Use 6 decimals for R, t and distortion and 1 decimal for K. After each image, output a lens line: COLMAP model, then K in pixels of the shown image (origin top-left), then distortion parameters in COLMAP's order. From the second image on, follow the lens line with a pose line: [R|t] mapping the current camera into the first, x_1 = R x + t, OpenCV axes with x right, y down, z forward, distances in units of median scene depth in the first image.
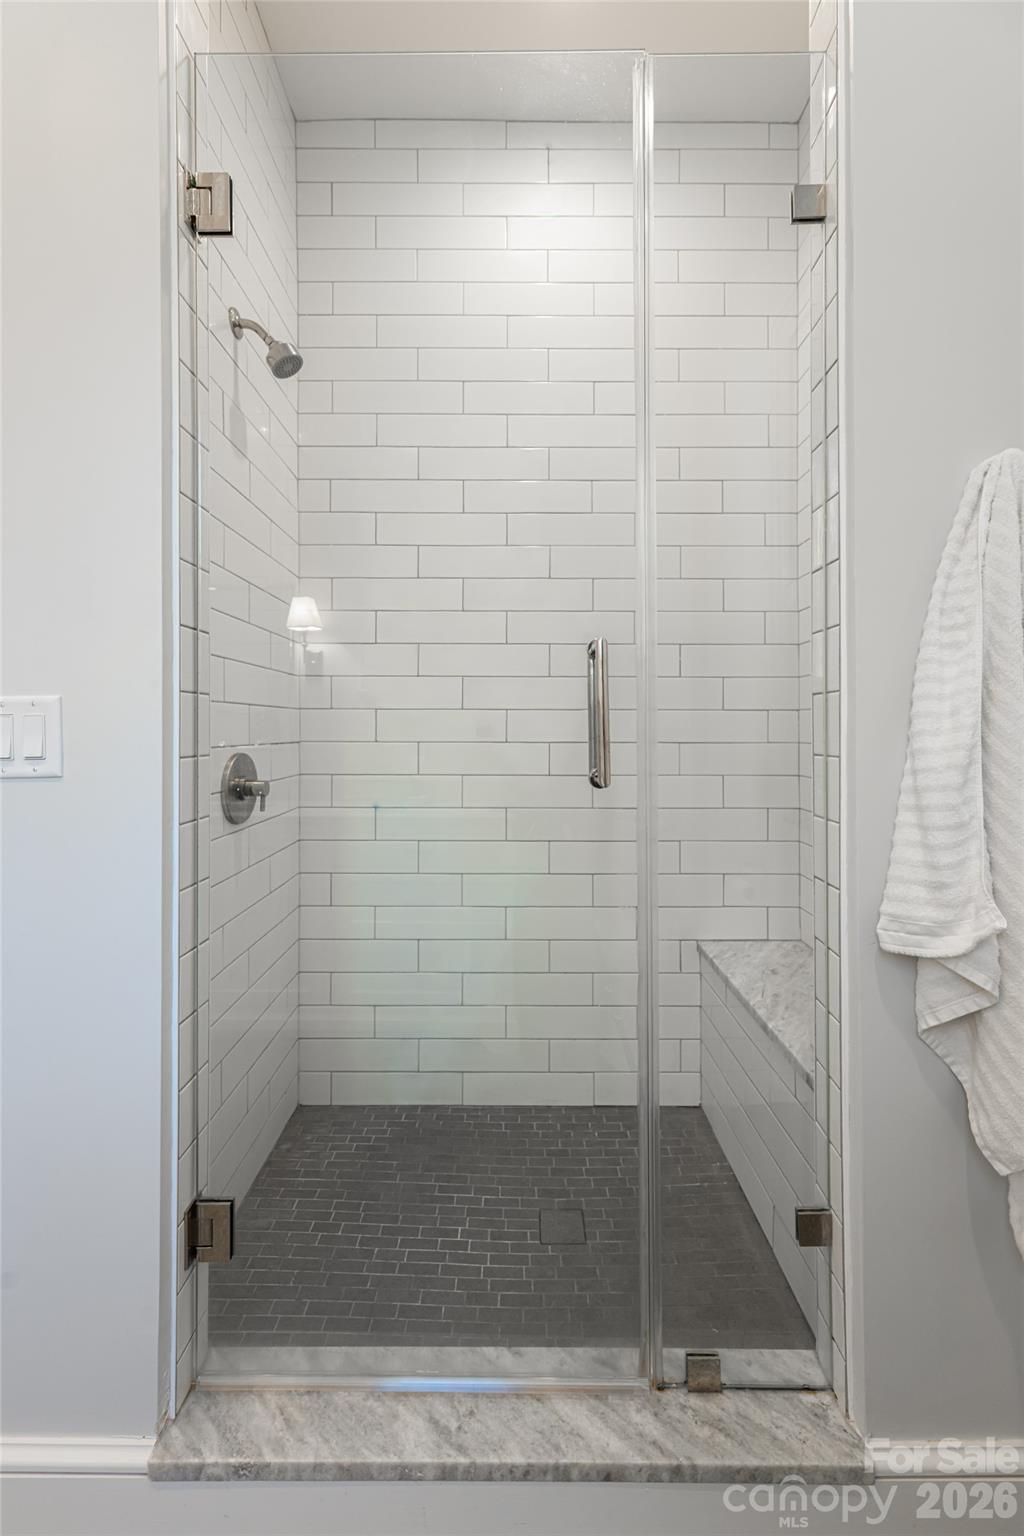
lens RADIAL K [[628.2, 0, 514.3], [0, 628.2, 725.3], [0, 0, 1]] dist [-0.000076, -0.000006]
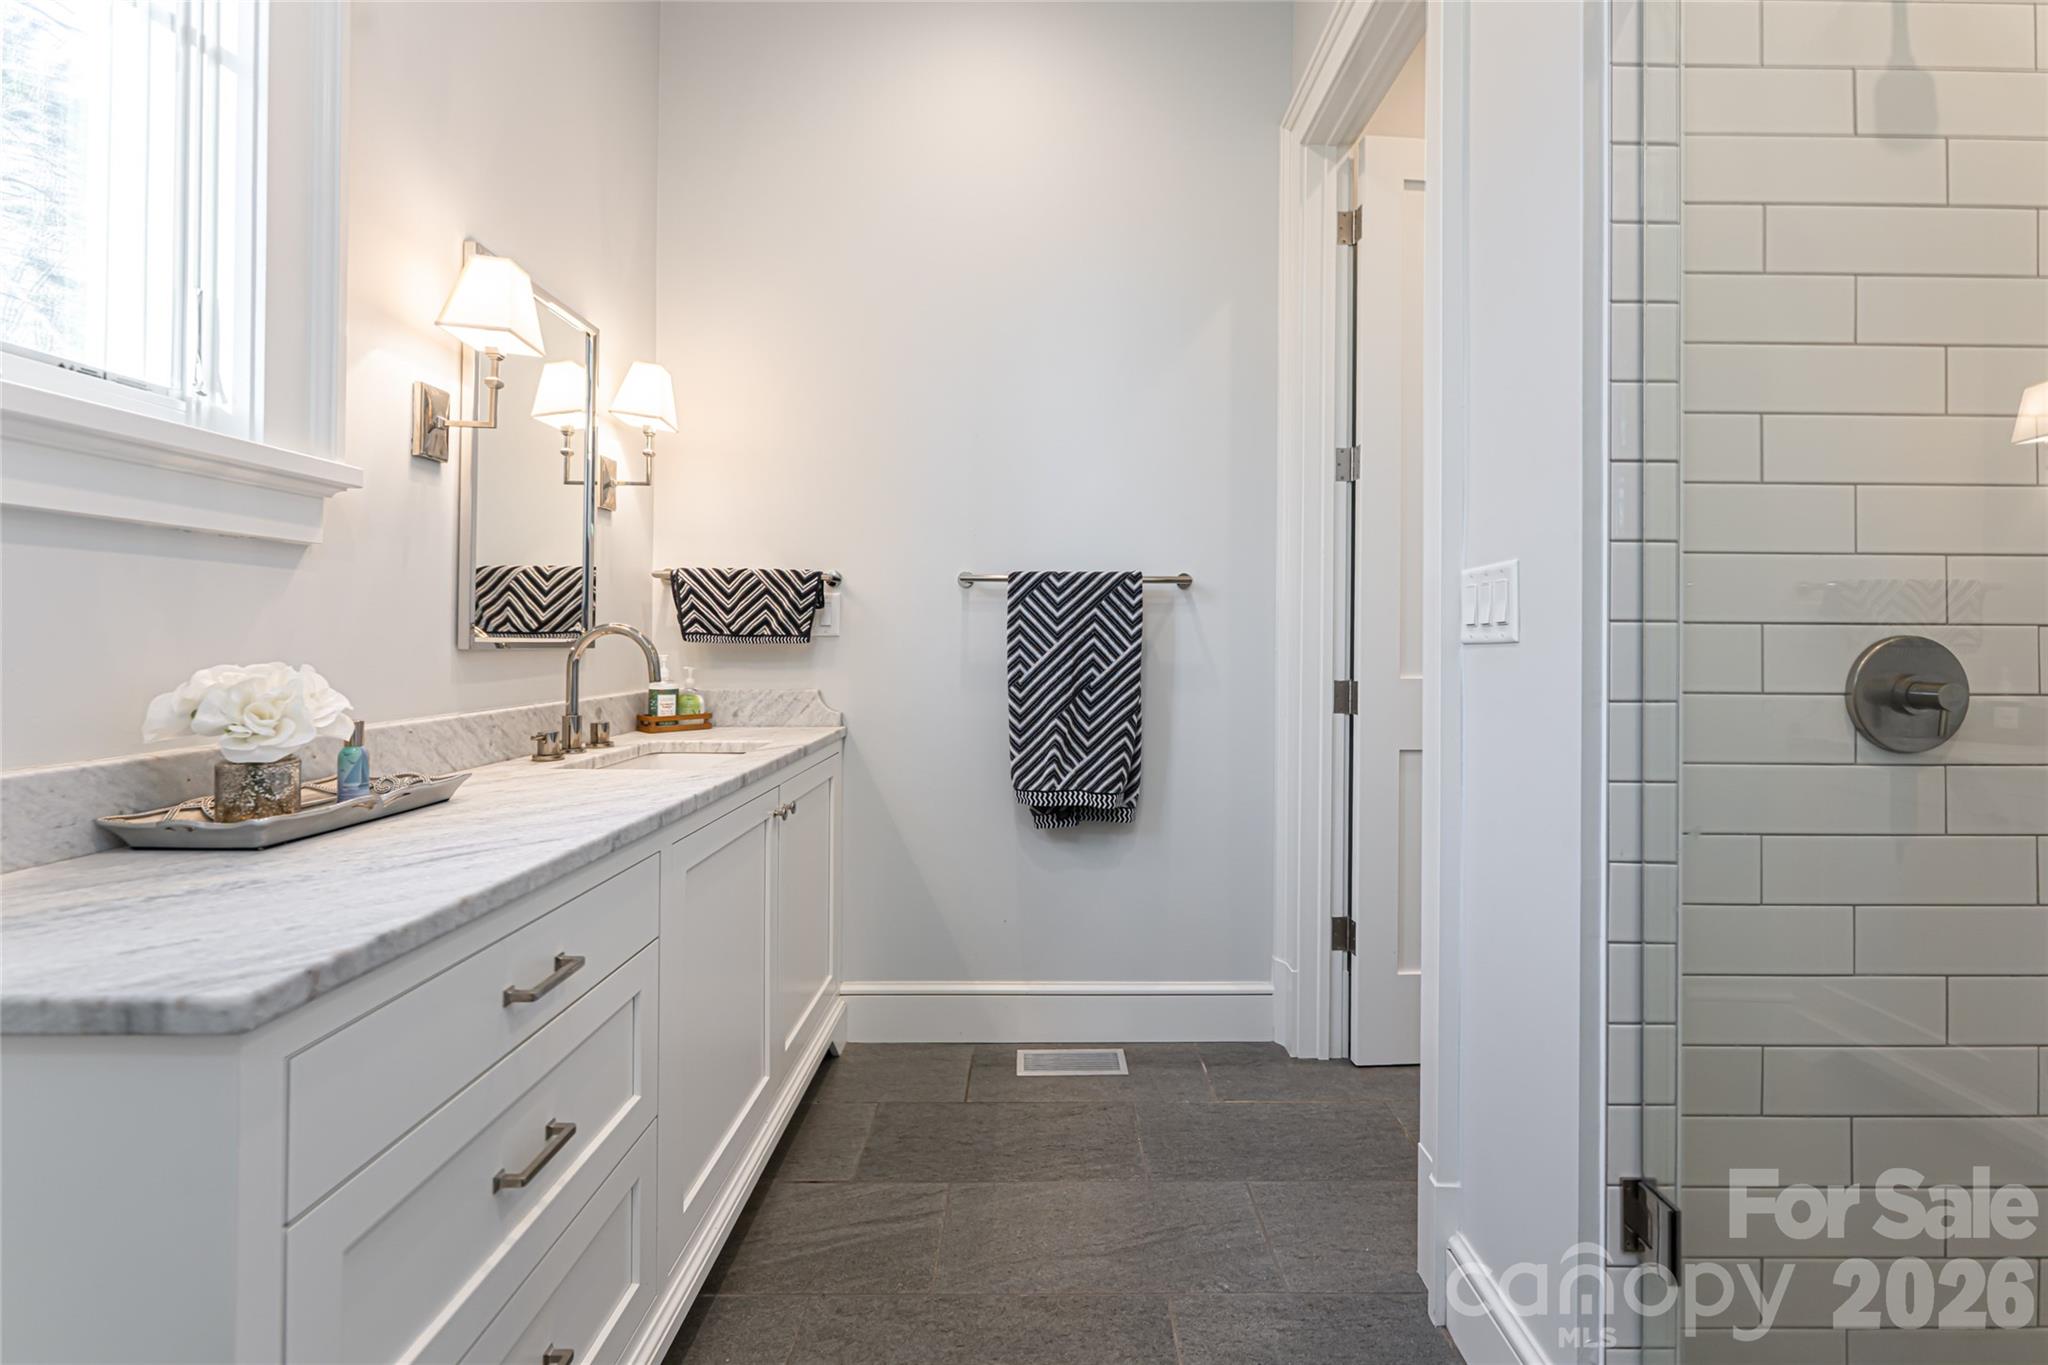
lens RADIAL K [[837.7, 0, 1032.9], [0, 837.7, 638.9], [0, 0, 1]] dist [-0.000076, -0.000006]
pose [[-0.006852, -0.001895, -0.999975, 0.588559], [-0.004333, 0.999989, -0.001865, 0.082311], [0.999967, 0.004320, -0.006860, 0.251780]]
